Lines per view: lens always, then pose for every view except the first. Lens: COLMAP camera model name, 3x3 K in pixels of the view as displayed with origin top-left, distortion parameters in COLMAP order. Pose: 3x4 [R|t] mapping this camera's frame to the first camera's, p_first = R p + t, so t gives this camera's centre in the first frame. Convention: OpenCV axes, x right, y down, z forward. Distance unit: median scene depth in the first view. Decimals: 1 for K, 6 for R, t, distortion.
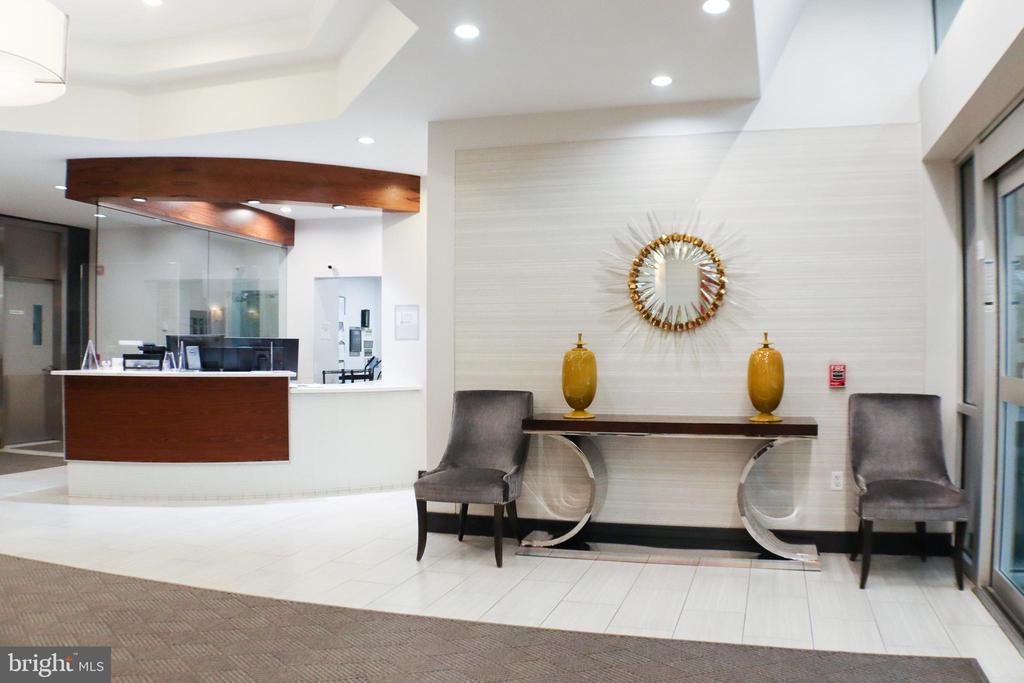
lens RADIAL K [[801.1, 0, 512.2], [0, 801.1, 355.2], [0, 0, 1]] dist [-0.137810, -0.005484]
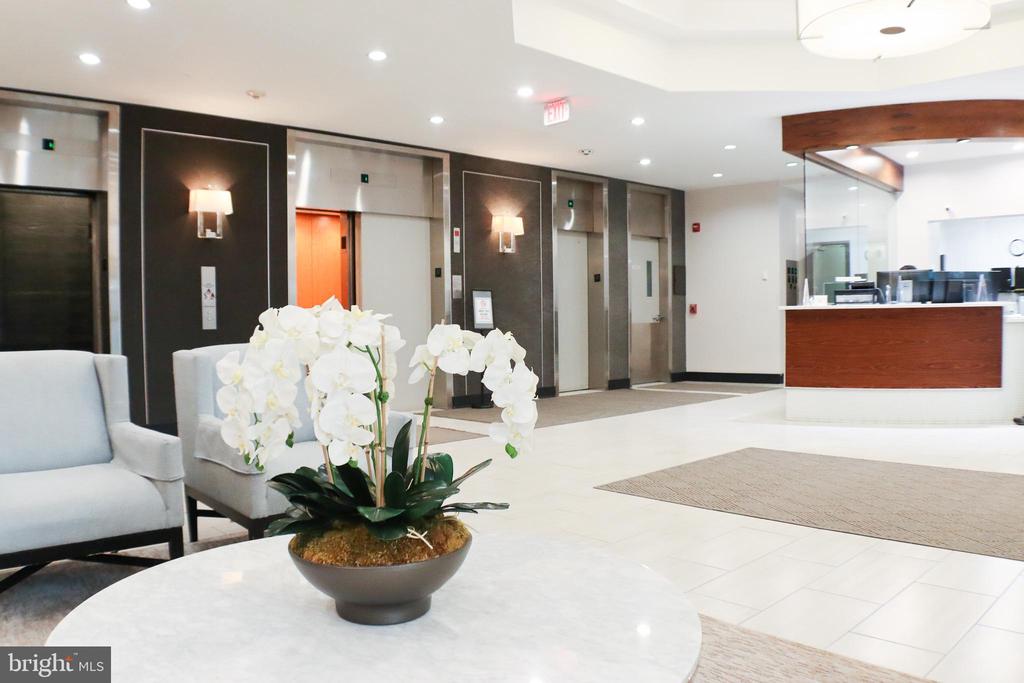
lens RADIAL K [[821.9, 0, 513.4], [0, 821.9, 355.7], [0, 0, 1]] dist [-0.012955, -0.006804]
pose [[0.898145, -0.003272, -0.439687, -0.390565], [0.018987, 0.999328, 0.031349, 0.045318], [0.439289, -0.036504, 0.897604, -0.255337]]
